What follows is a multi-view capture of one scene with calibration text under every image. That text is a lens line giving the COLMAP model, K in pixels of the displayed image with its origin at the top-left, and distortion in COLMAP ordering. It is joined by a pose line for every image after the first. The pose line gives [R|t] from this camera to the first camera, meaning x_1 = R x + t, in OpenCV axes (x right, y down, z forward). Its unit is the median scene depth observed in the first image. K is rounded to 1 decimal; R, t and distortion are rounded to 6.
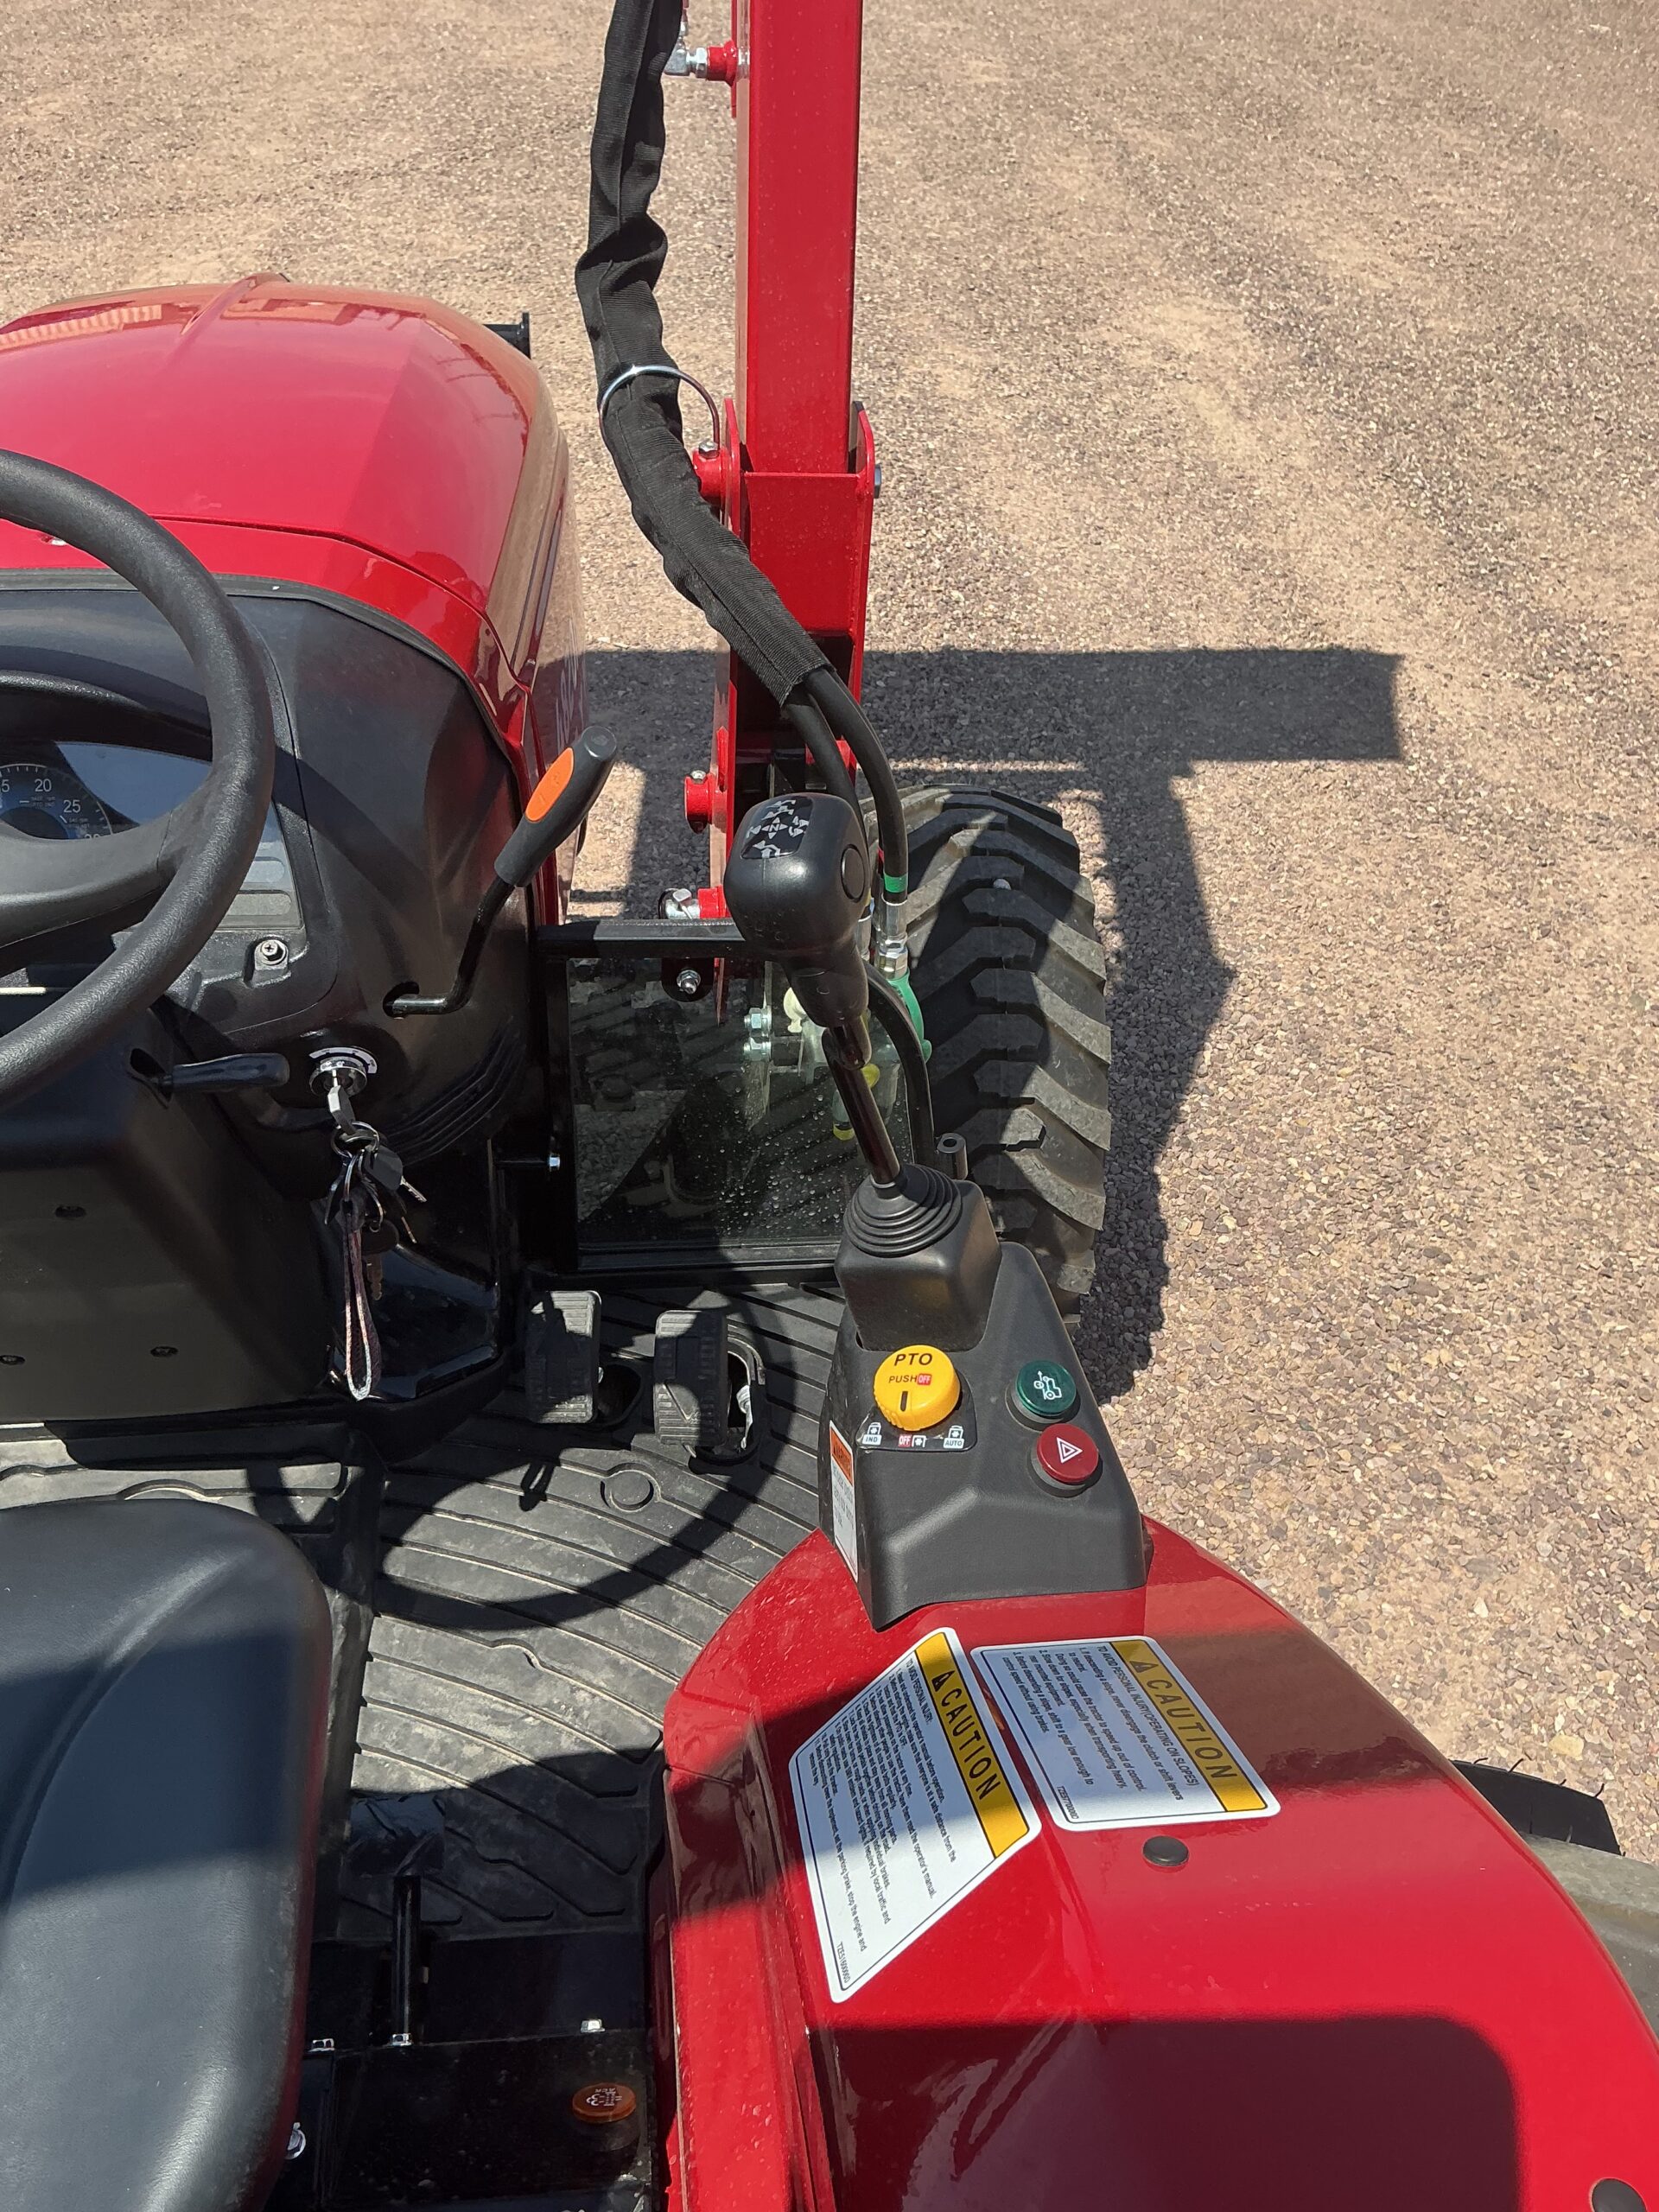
lens RADIAL K [[1877.6, 0, 820.9], [0, 1877.6, 1091.7], [0, 0, 1]] dist [0.101780, -0.227258]
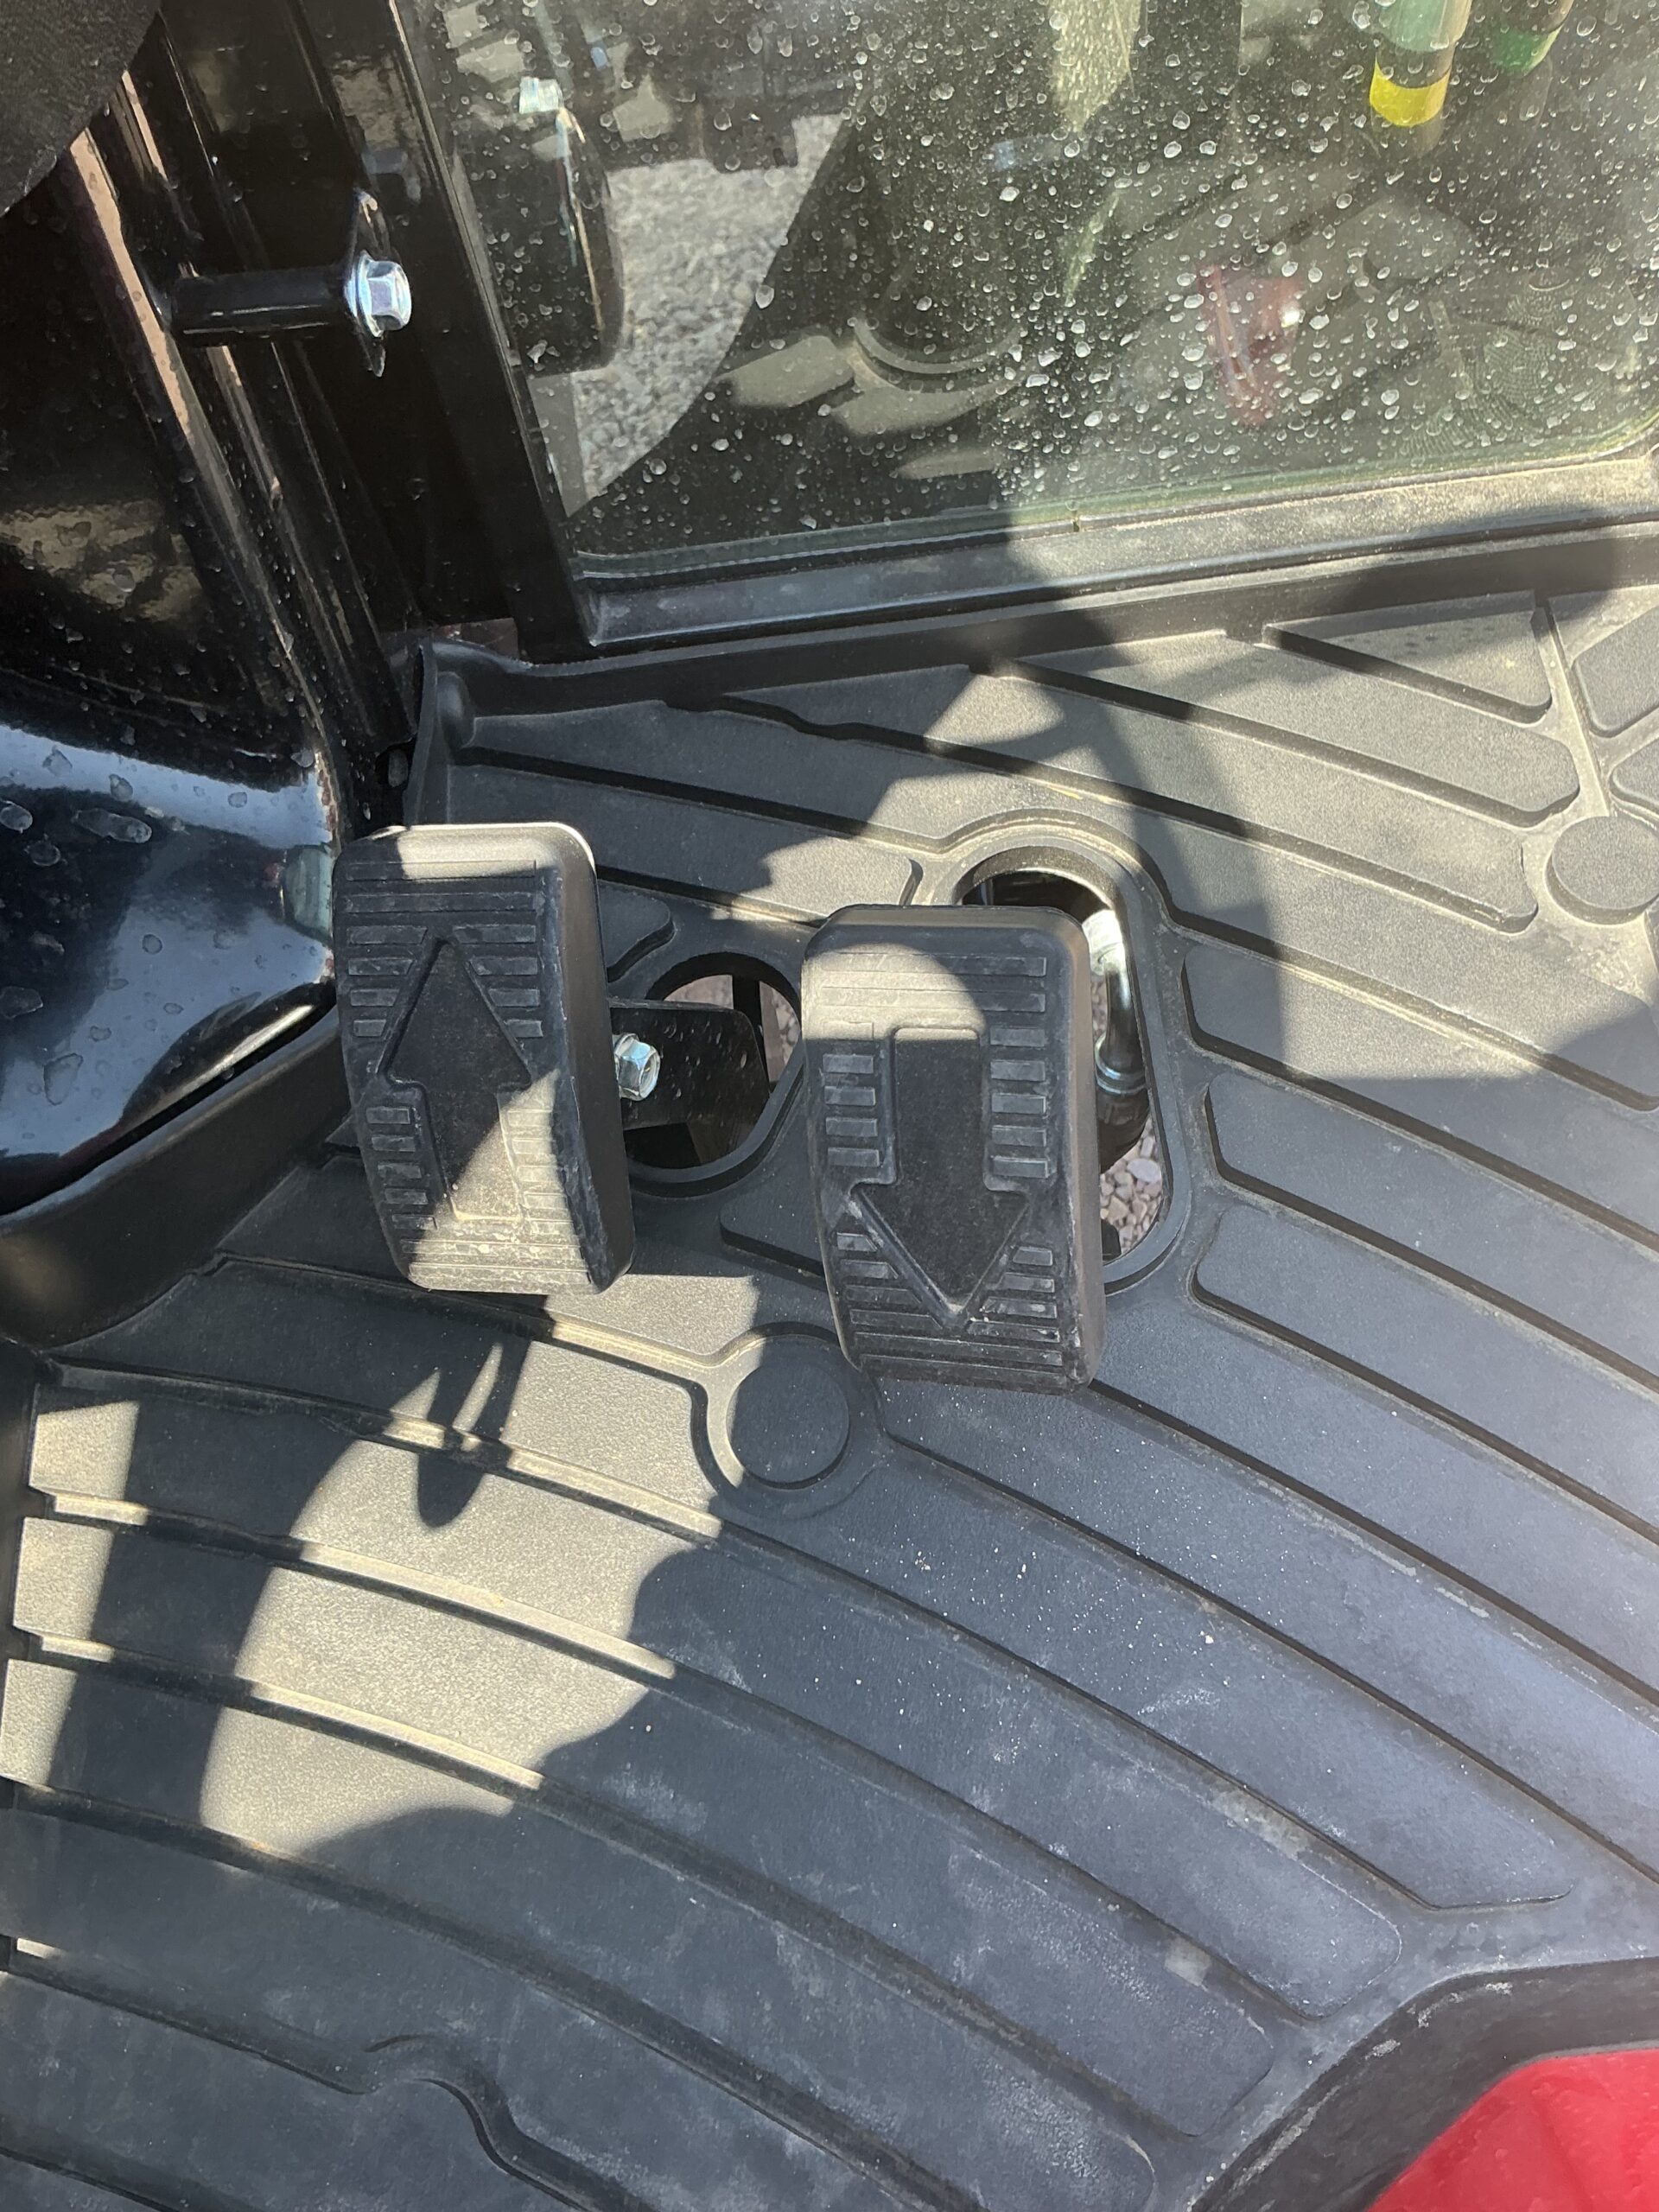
lens RADIAL K [[1877.6, 0, 826.9], [0, 1877.6, 1112.9], [0, 0, 1]] dist [0.101780, -0.227258]
pose [[0.989504, -0.034168, -0.140405, -0.027971], [0.092393, 0.896678, 0.432934, 0.018331], [0.111106, -0.441363, 0.890424, 0.430326]]
